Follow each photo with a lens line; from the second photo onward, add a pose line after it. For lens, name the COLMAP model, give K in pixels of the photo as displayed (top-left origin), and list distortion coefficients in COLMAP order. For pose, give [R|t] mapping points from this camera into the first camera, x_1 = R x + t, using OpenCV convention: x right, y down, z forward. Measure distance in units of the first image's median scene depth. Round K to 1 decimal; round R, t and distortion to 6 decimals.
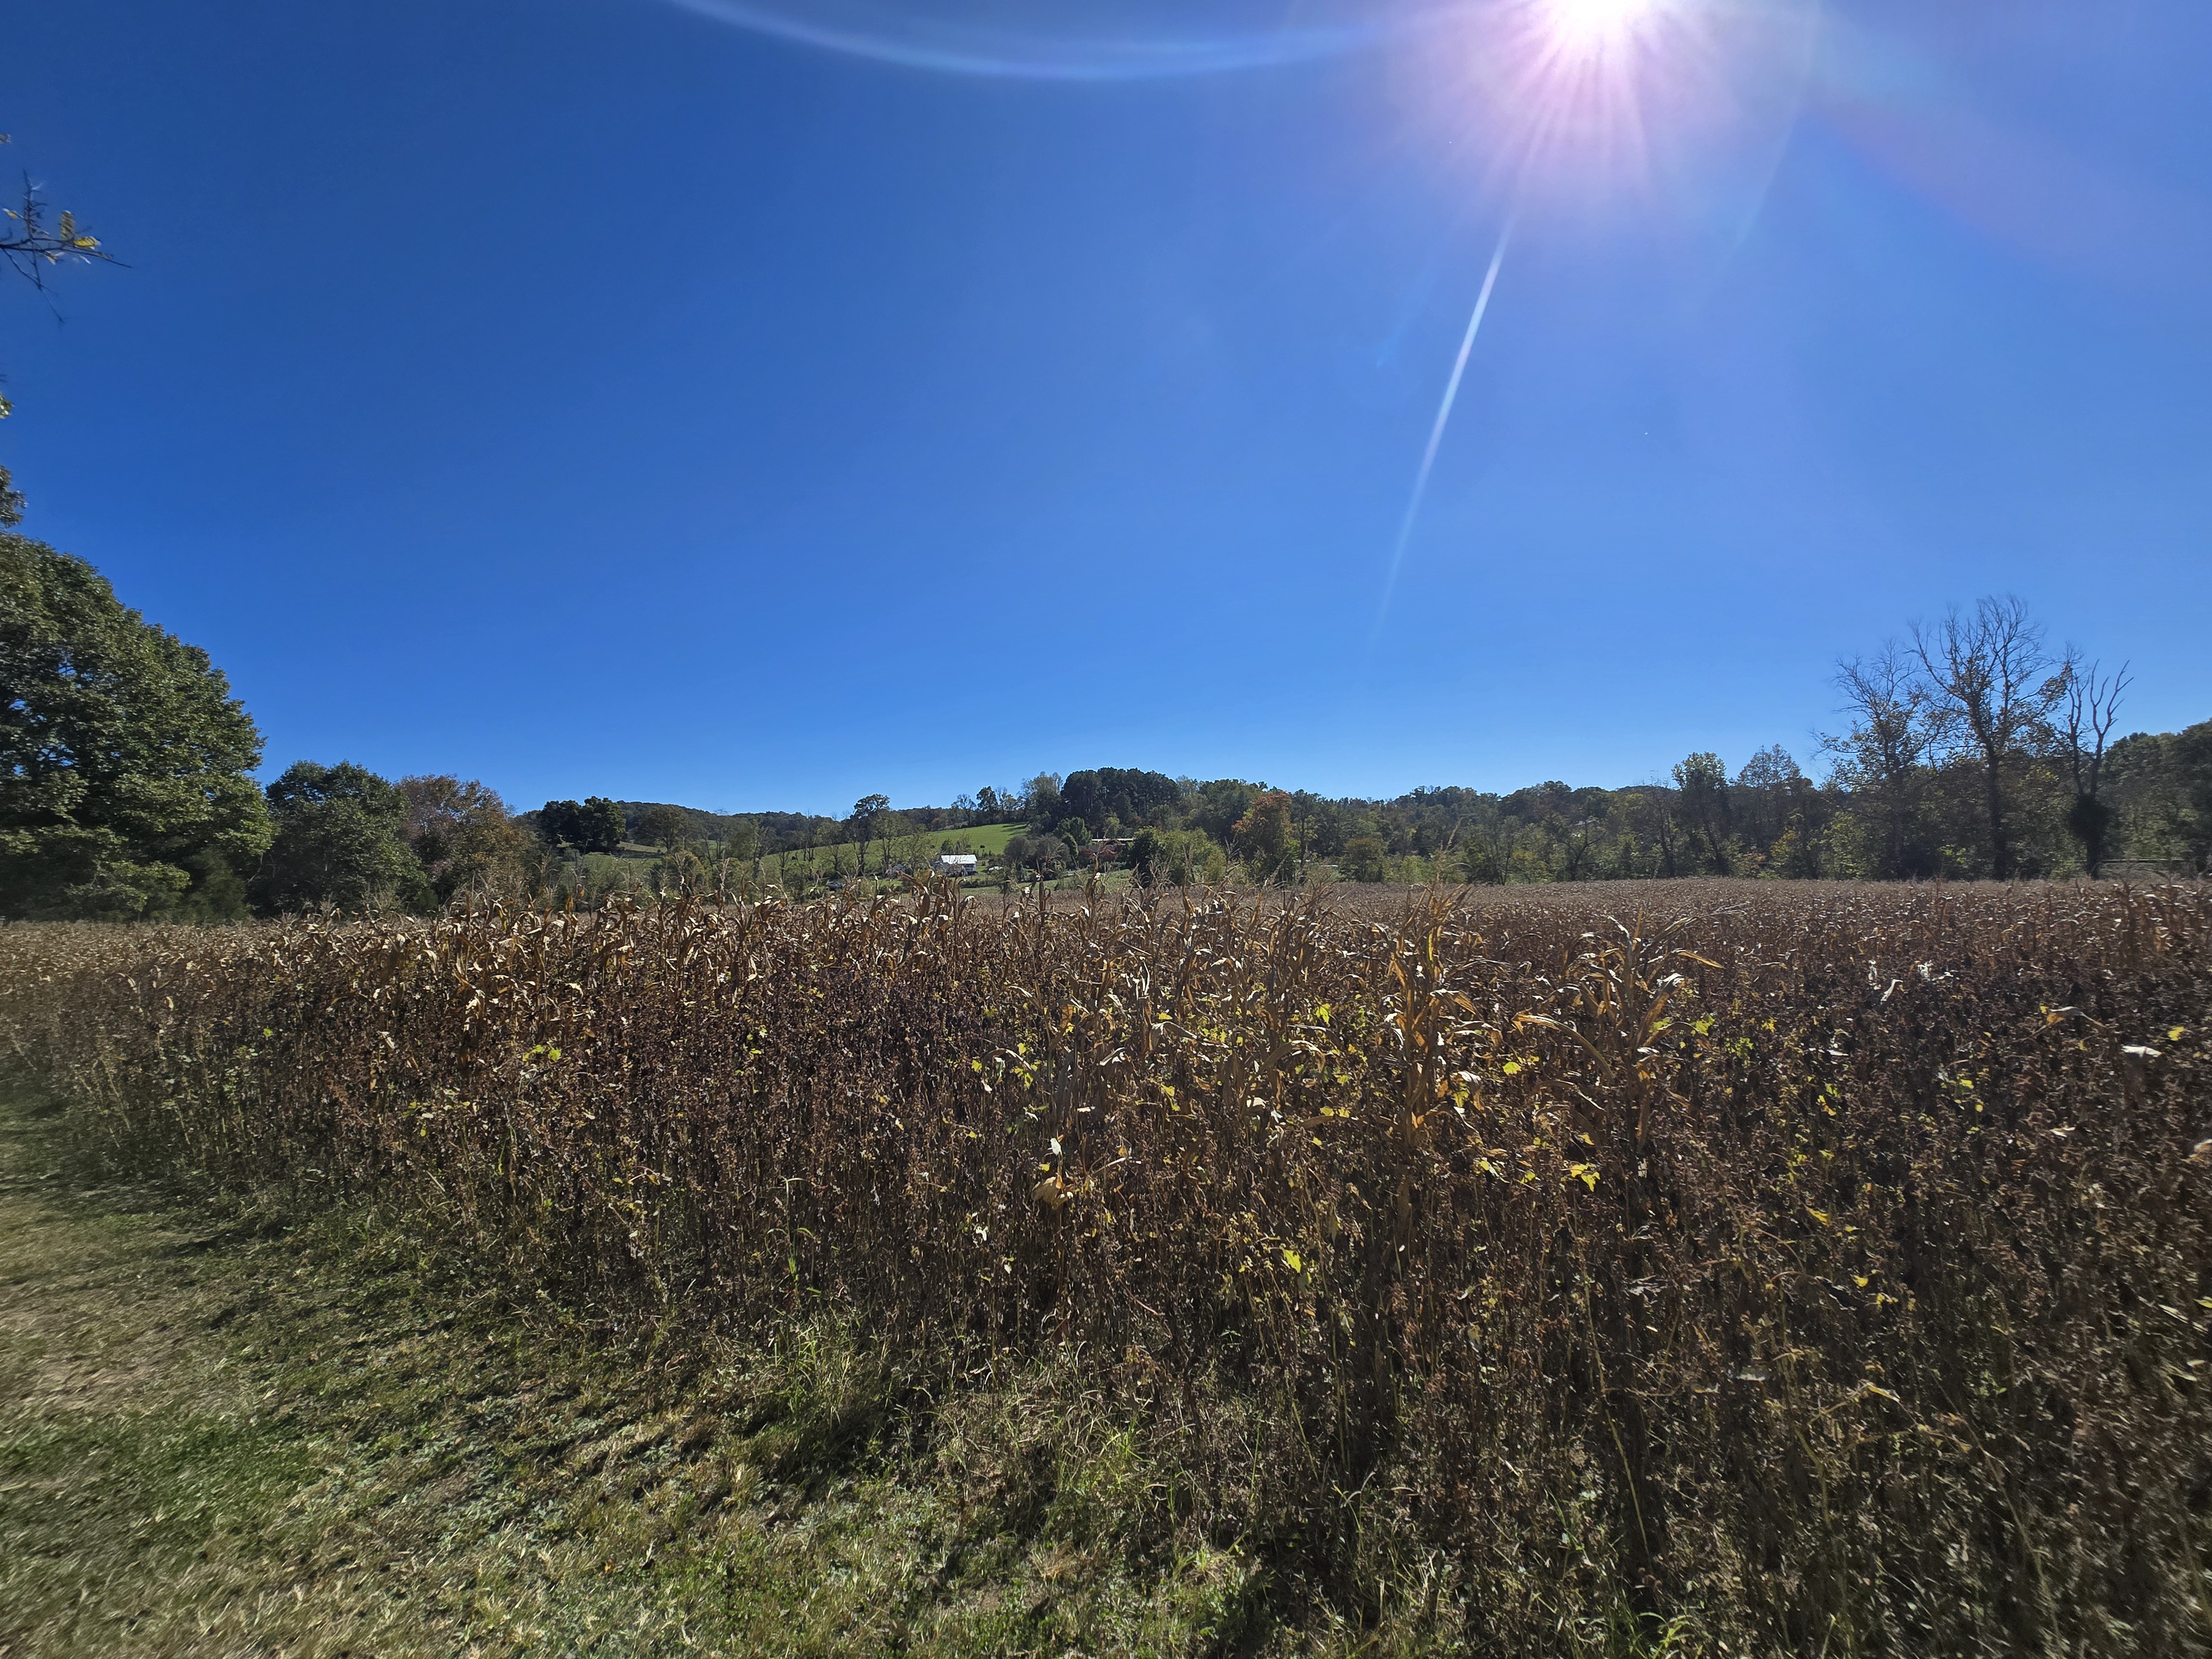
lens RADIAL K [[891.5, 0, 1117.4], [0, 891.5, 830.6], [0, 0, 1]] dist [-0.008937, 0.004389]
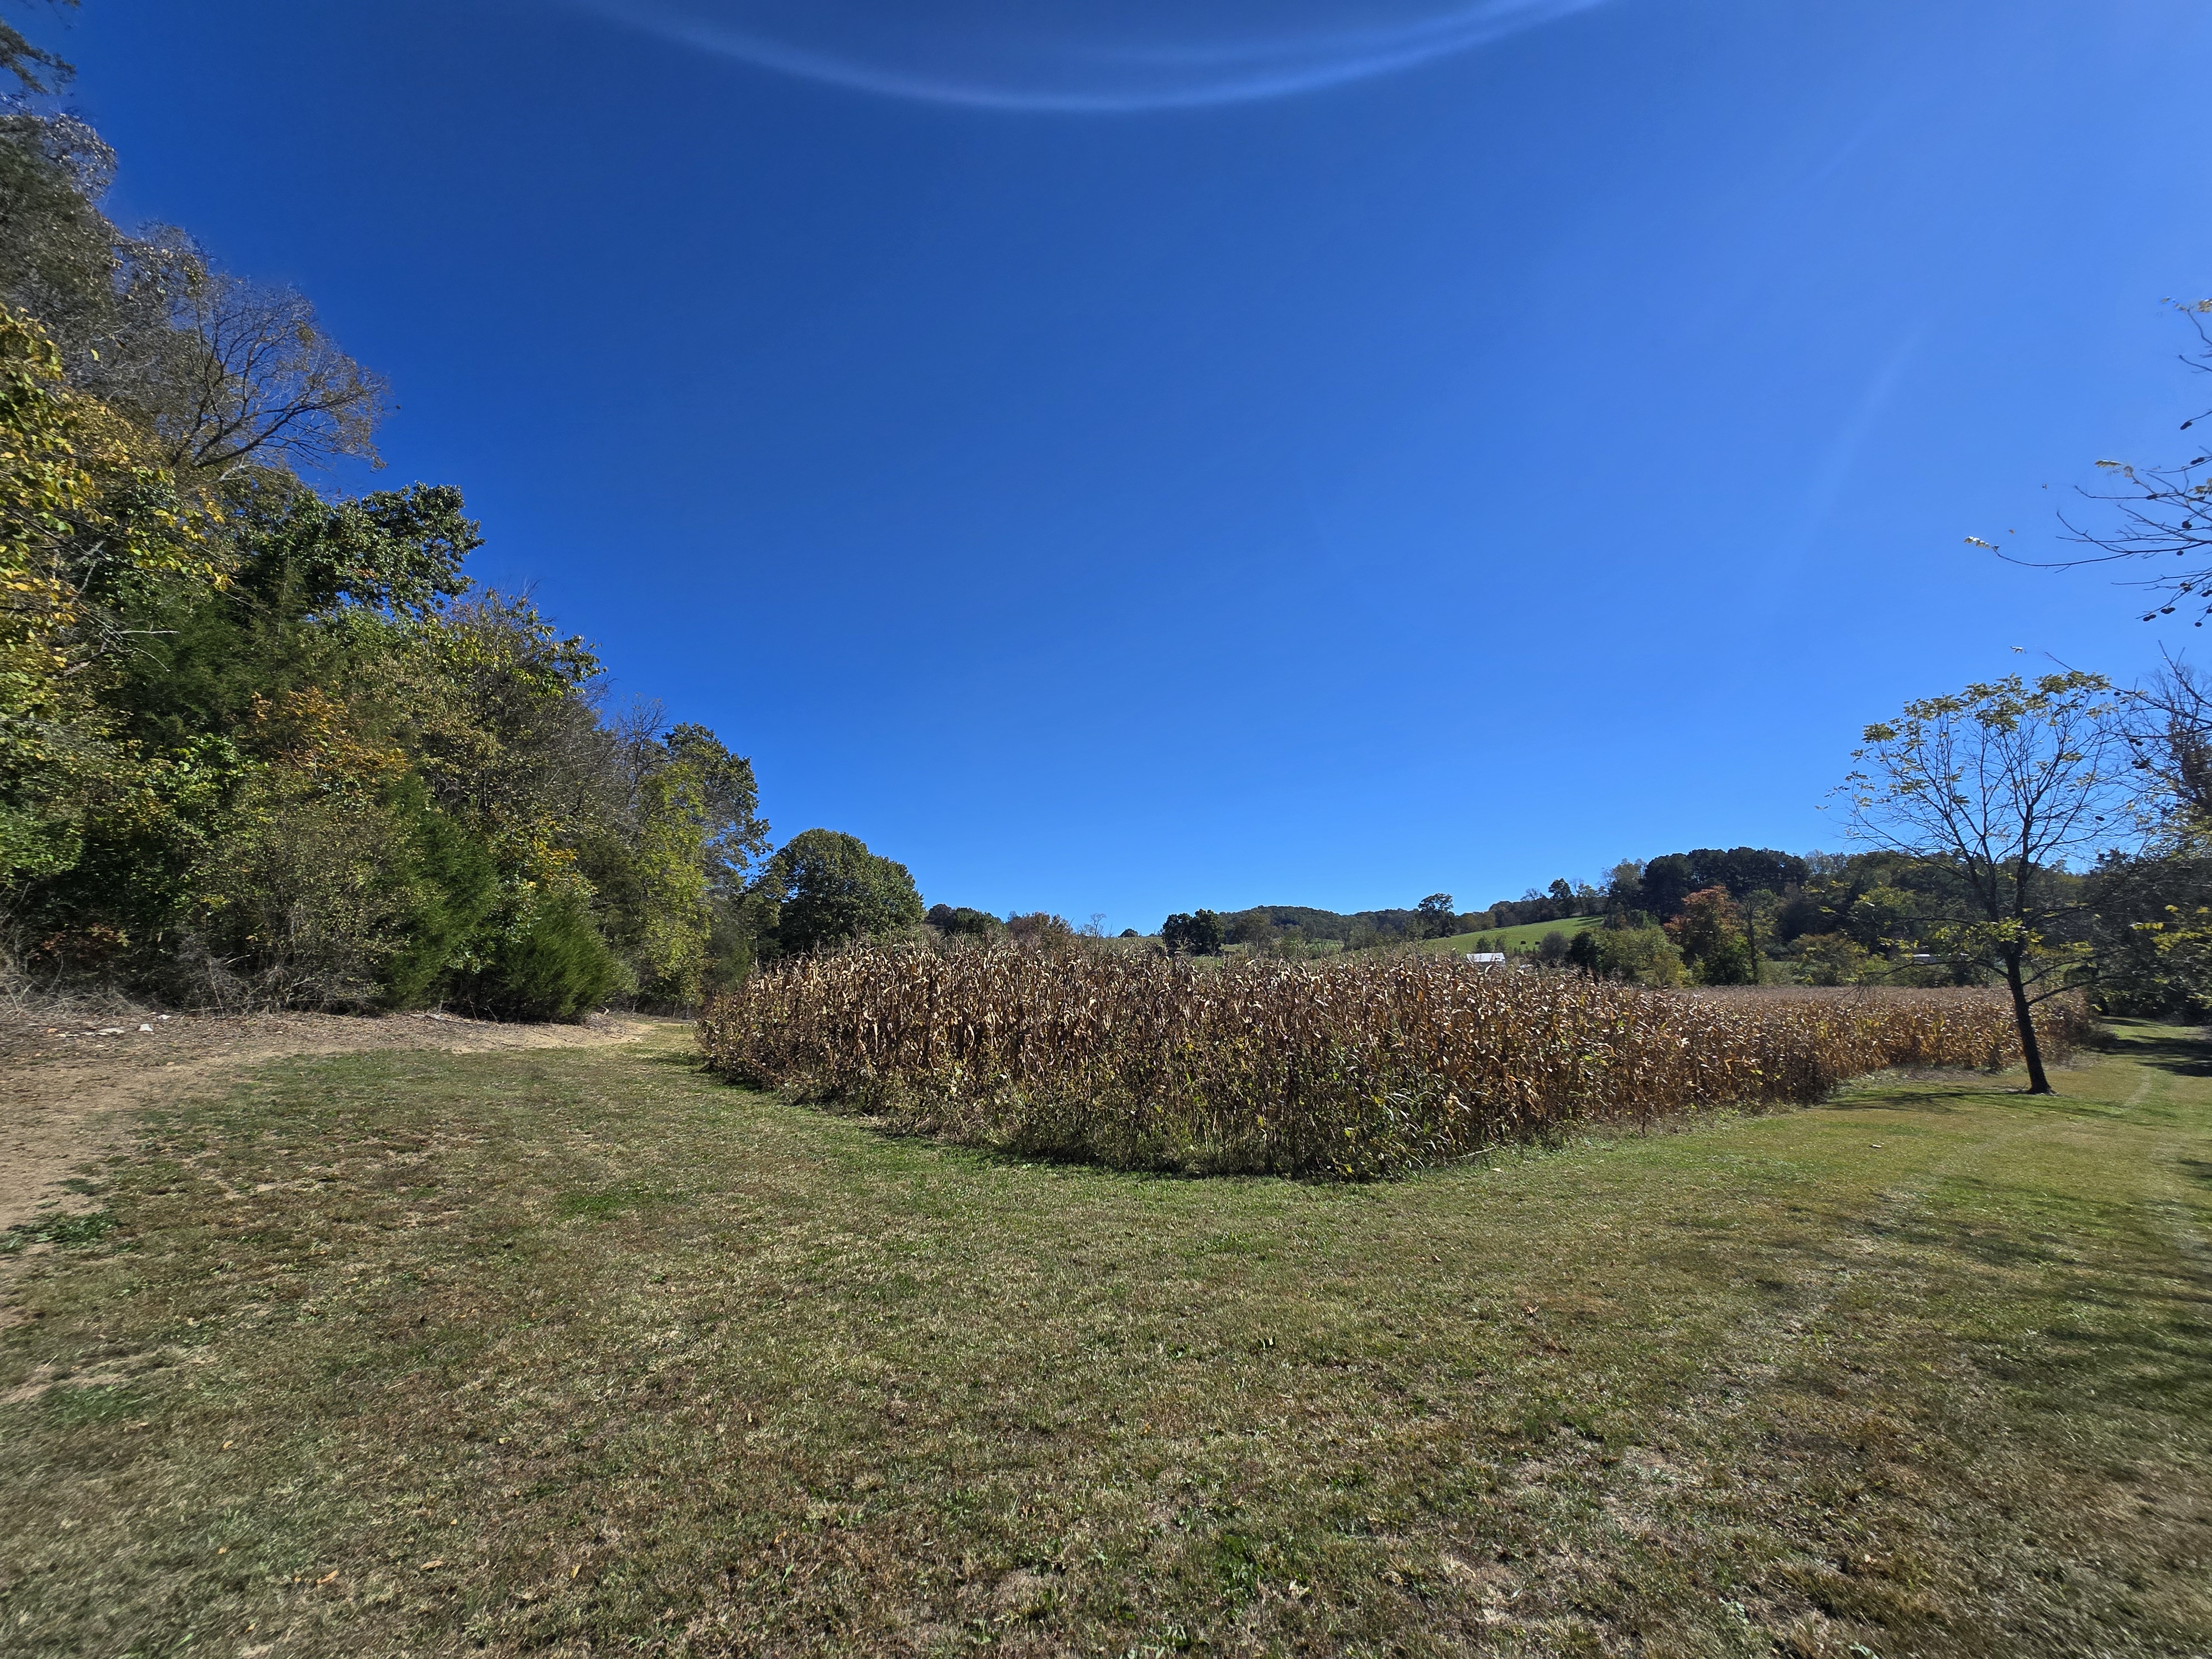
lens RADIAL K [[891.5, 0, 1117.4], [0, 891.5, 830.6], [0, 0, 1]] dist [-0.008937, 0.004389]
pose [[0.767805, -0.100625, -0.632732, 2.188248], [0.031952, 0.992374, -0.119047, -0.038400], [0.639887, 0.071188, 0.765165, -0.960966]]
